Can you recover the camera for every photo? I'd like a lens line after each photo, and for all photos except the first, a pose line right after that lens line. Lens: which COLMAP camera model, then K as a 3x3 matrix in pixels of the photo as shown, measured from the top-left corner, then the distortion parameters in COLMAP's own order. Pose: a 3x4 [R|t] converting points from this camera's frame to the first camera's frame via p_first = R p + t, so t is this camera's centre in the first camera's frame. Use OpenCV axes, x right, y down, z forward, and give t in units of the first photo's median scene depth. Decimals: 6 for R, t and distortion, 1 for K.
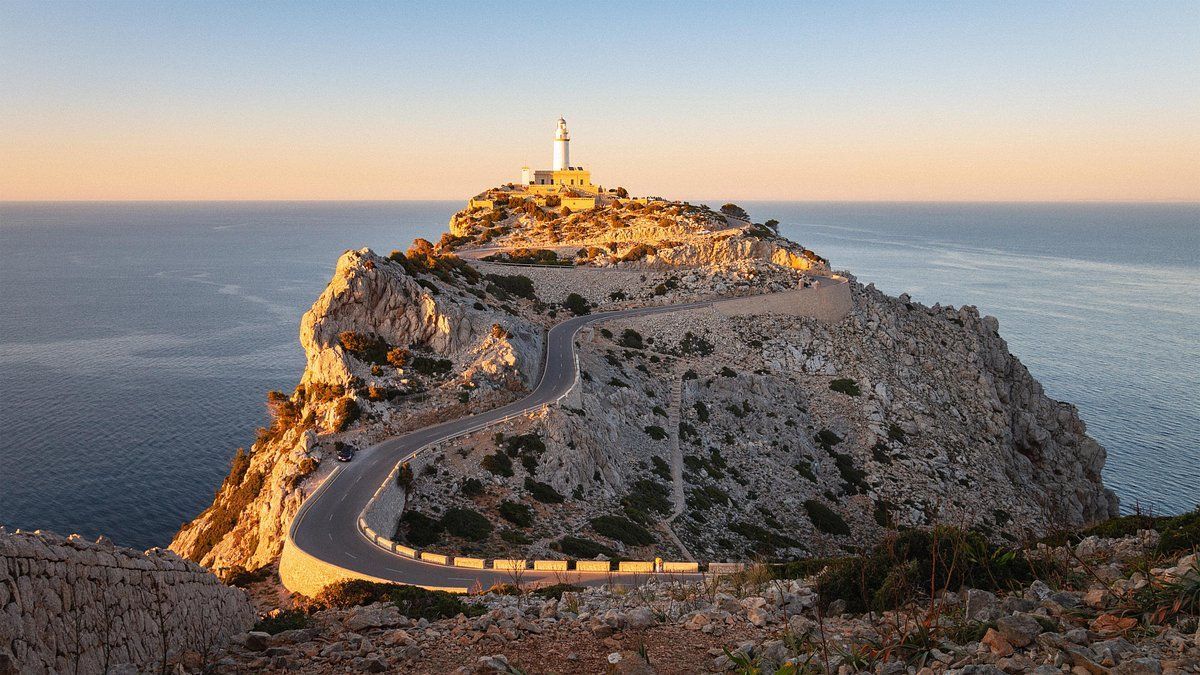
lens RADIAL K [[891.3, 0, 574.6], [0, 891.3, 353.1], [0, 0, 1]] dist [0.002703, 0.013273]
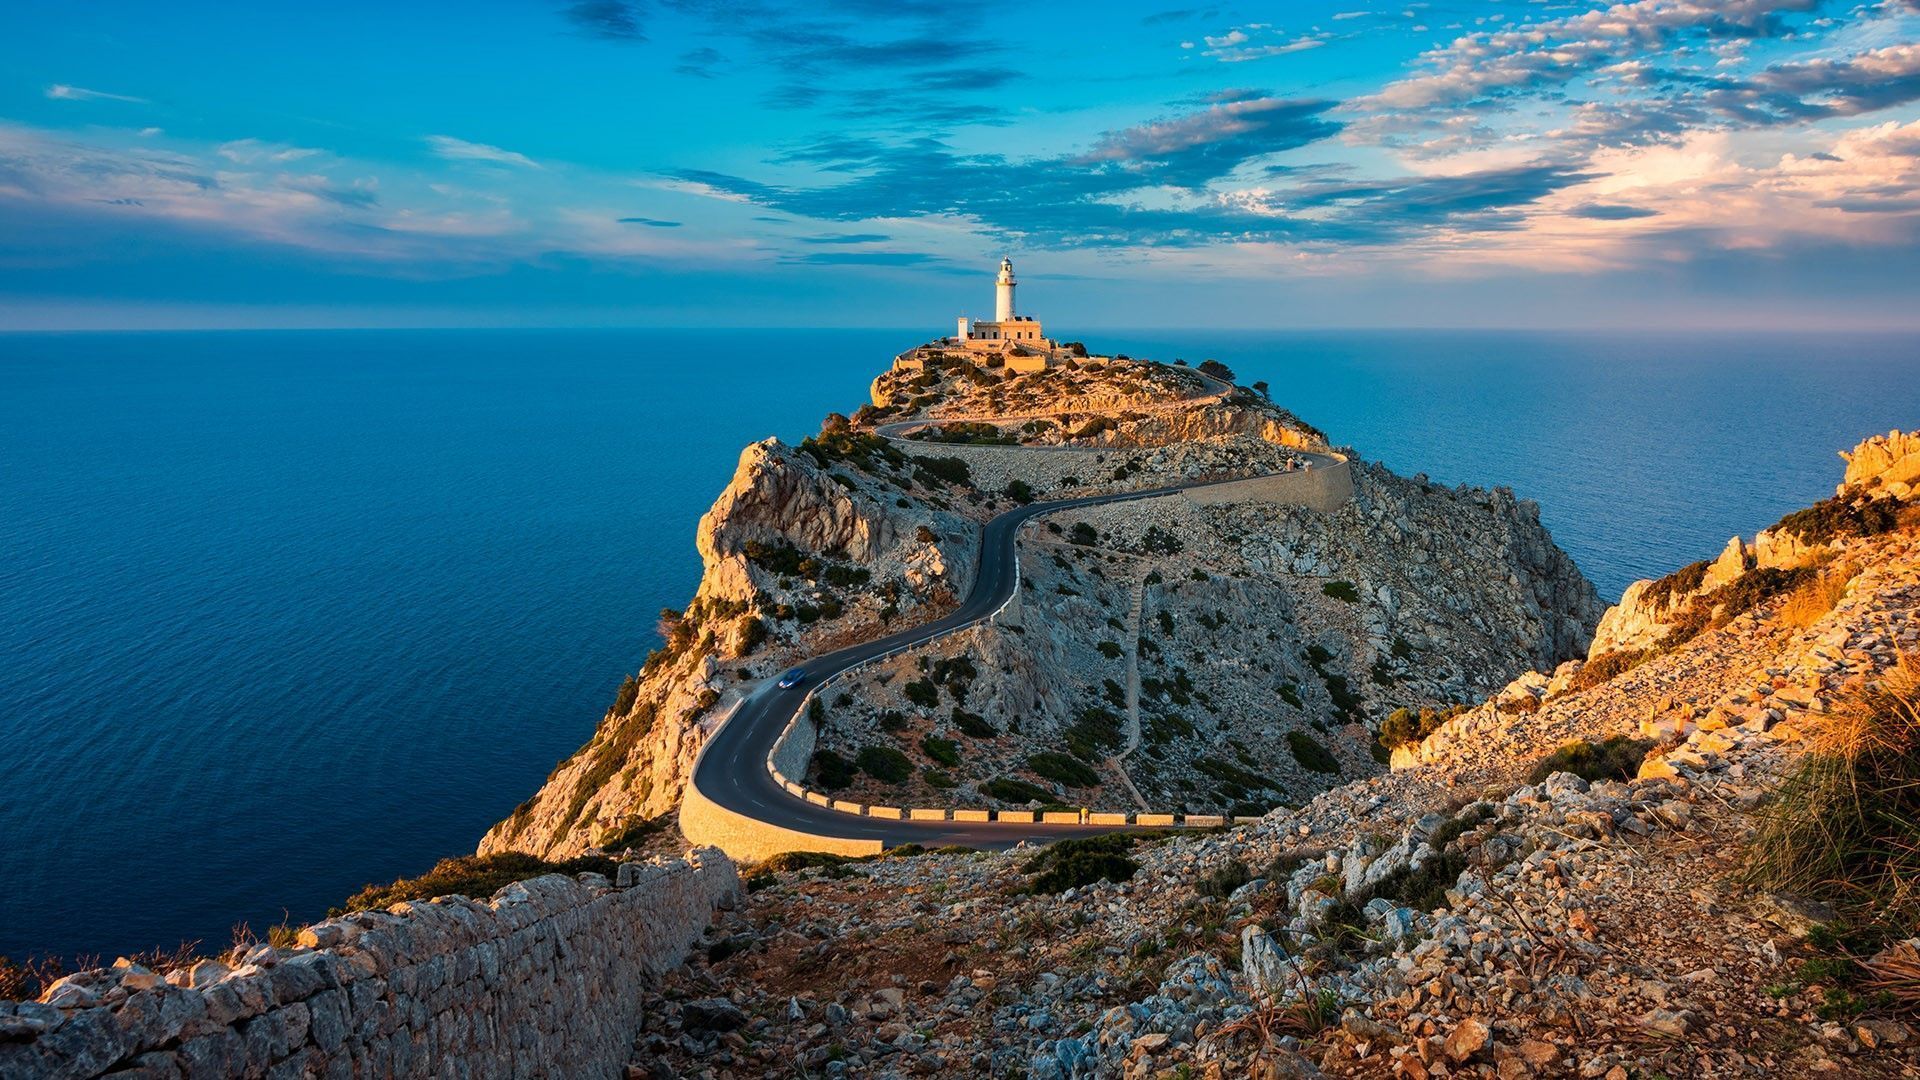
lens RADIAL K [[1149.7, 0, 1017.1], [0, 1149.7, 456.3], [0, 0, 1]] dist [0.025620, -0.000426]
pose [[0.999903, -0.001602, -0.013821, 0.016248], [0.000811, 0.998374, -0.056998, -0.029469], [0.013890, 0.056981, 0.998279, -0.098047]]
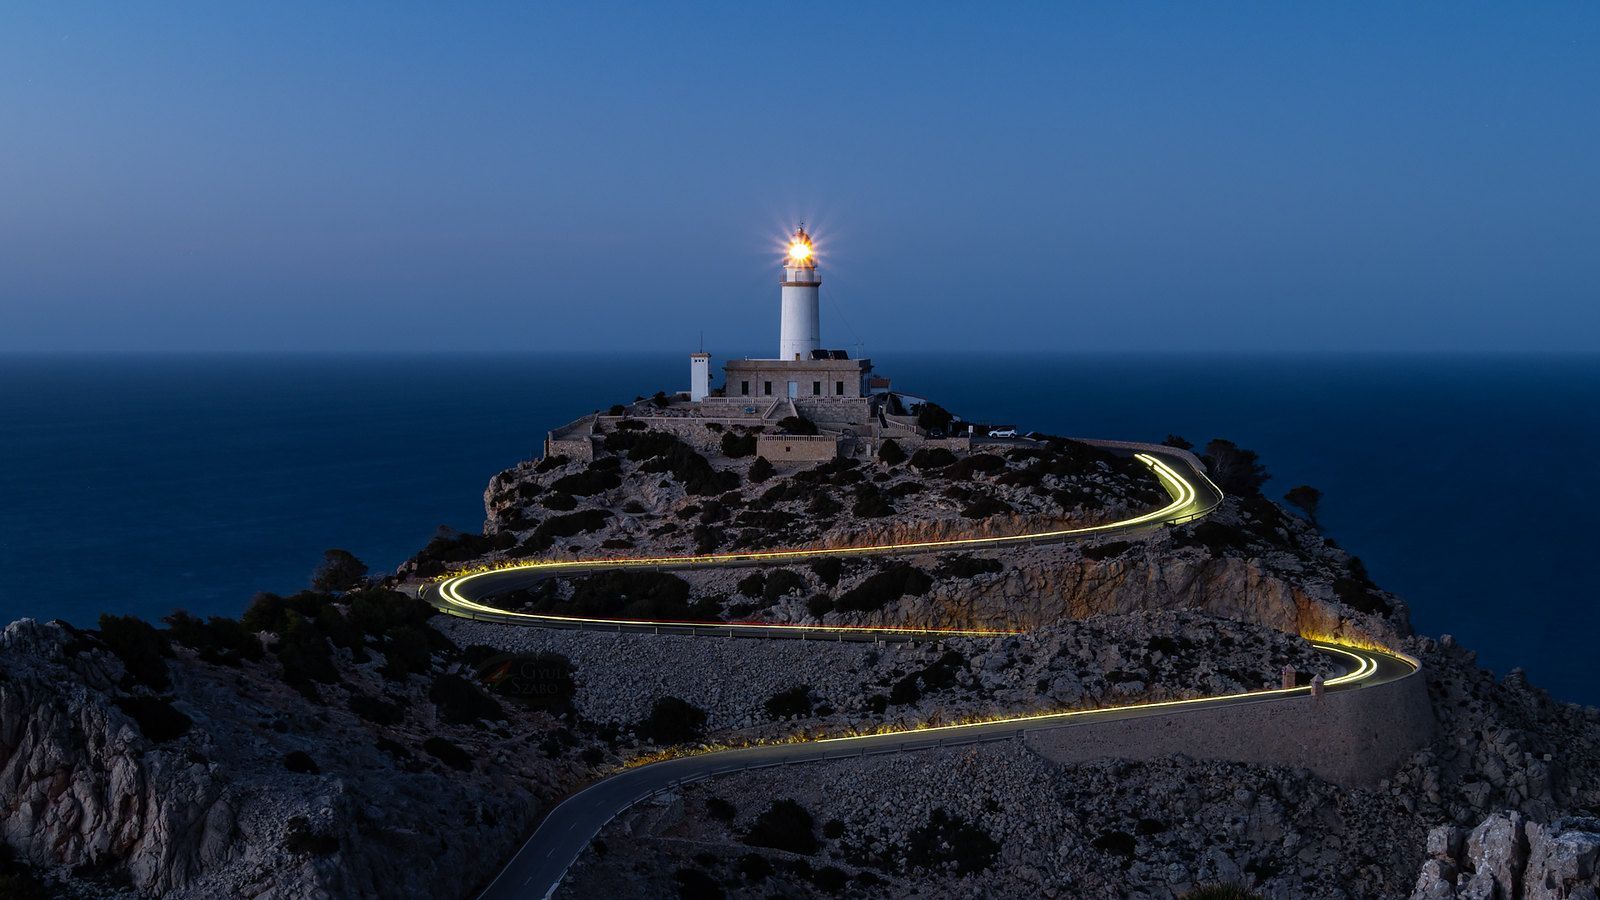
lens RADIAL K [[2158.0, 0, 811.6], [0, 2158.0, 598.1], [0, 0, 1]] dist [0.001232, 0.000000]
pose [[0.987837, 0.018584, -0.154380, 0.237379], [-0.026914, 0.998282, -0.052041, -0.070883], [0.153148, 0.055563, 0.986640, 0.049989]]
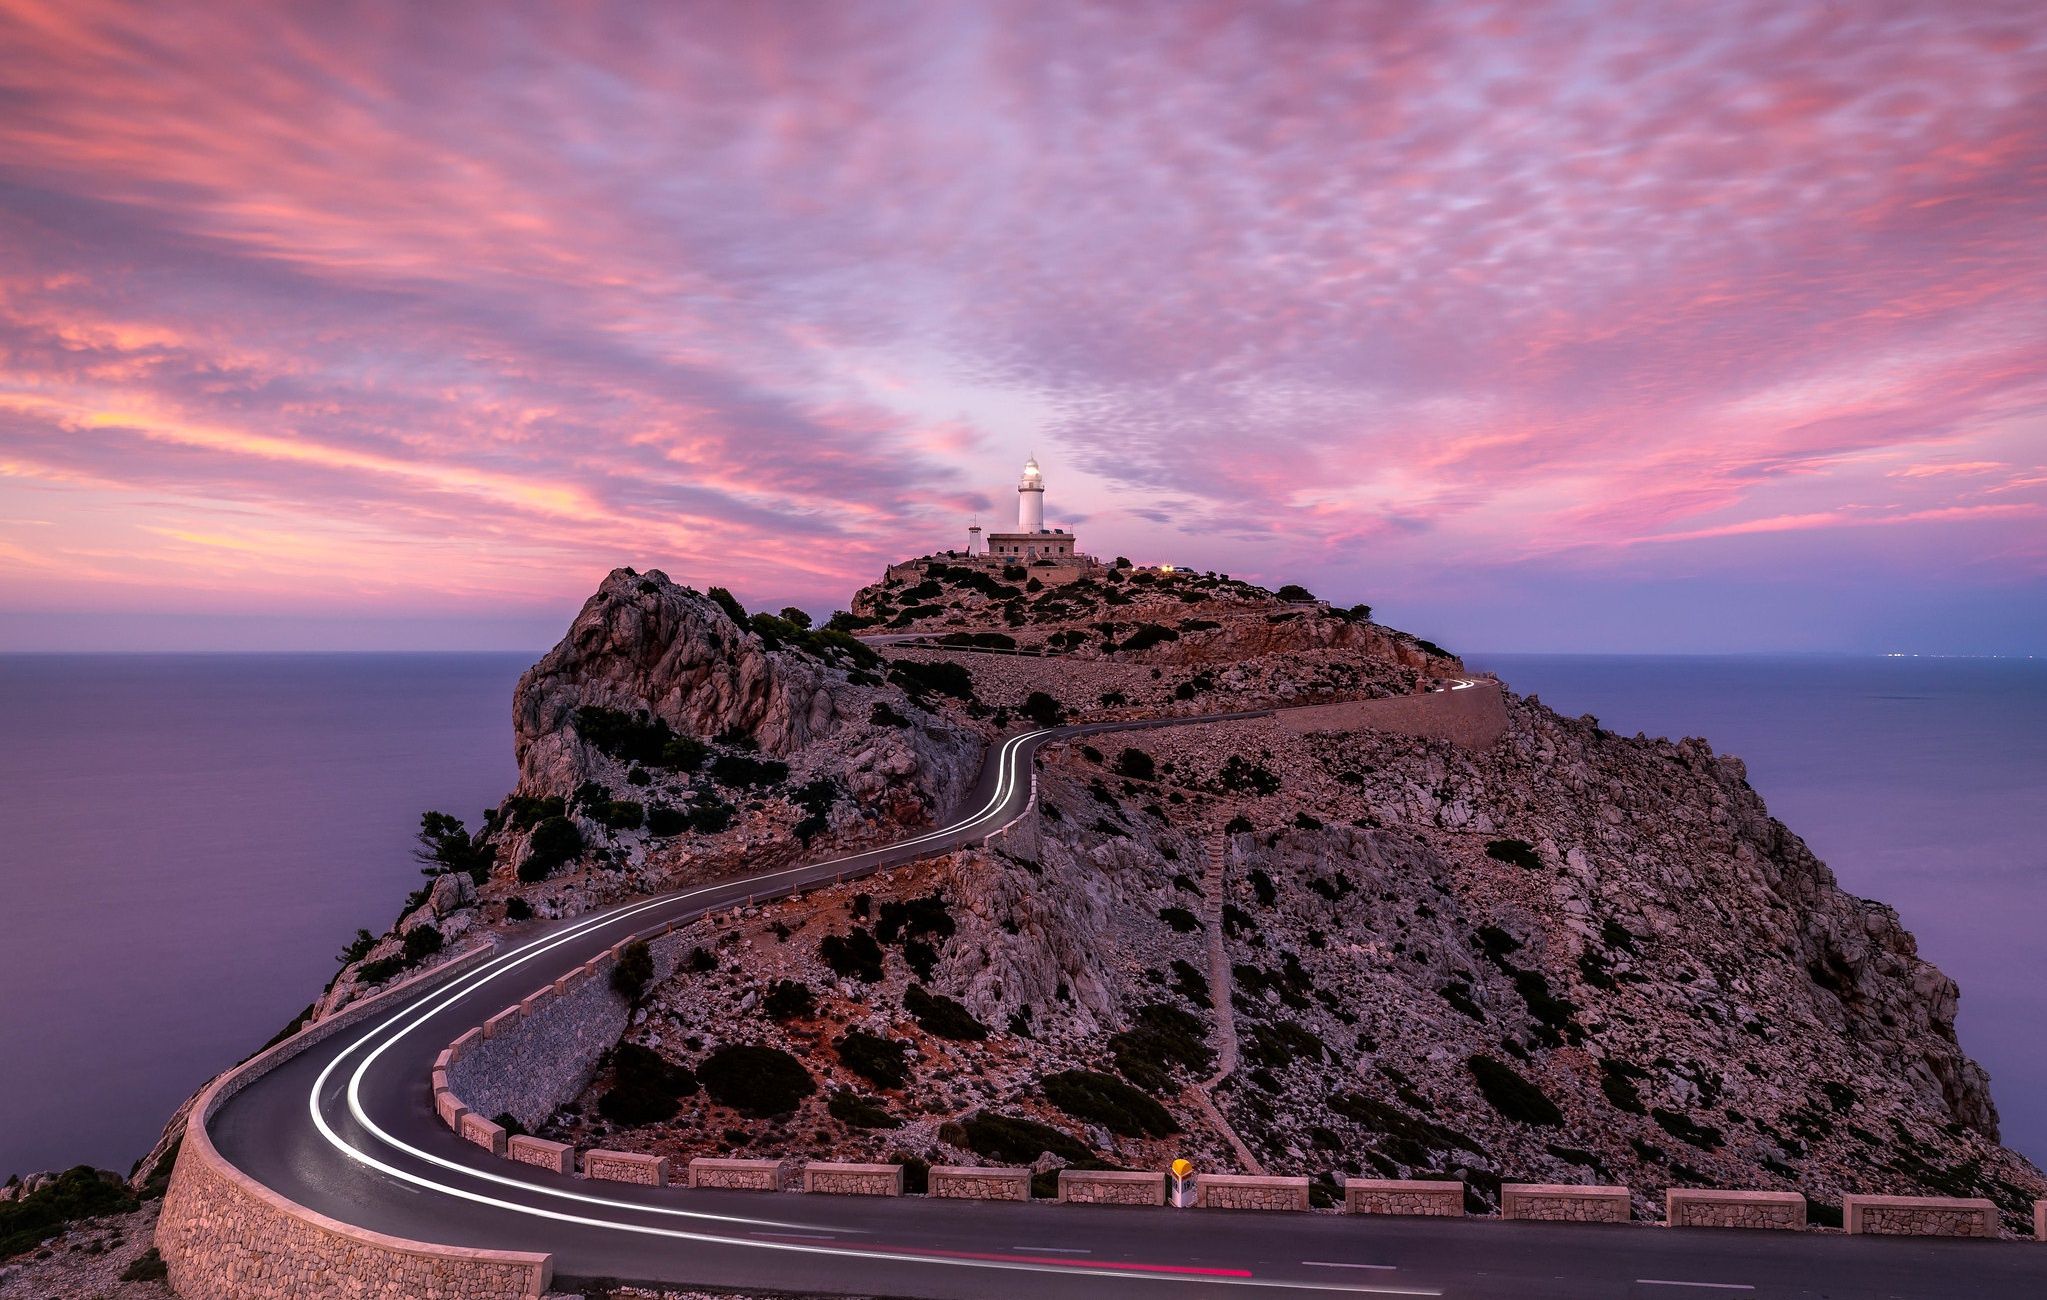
lens RADIAL K [[1223.1, 0, 1026.8], [0, 1223.1, 632.3], [0, 0, 1]] dist [0.004924, -0.002588]
pose [[0.999417, 0.001562, -0.034115, 0.021492], [-0.007871, 0.982595, -0.185596, 0.050930], [0.033231, 0.185756, 0.982034, 0.215358]]
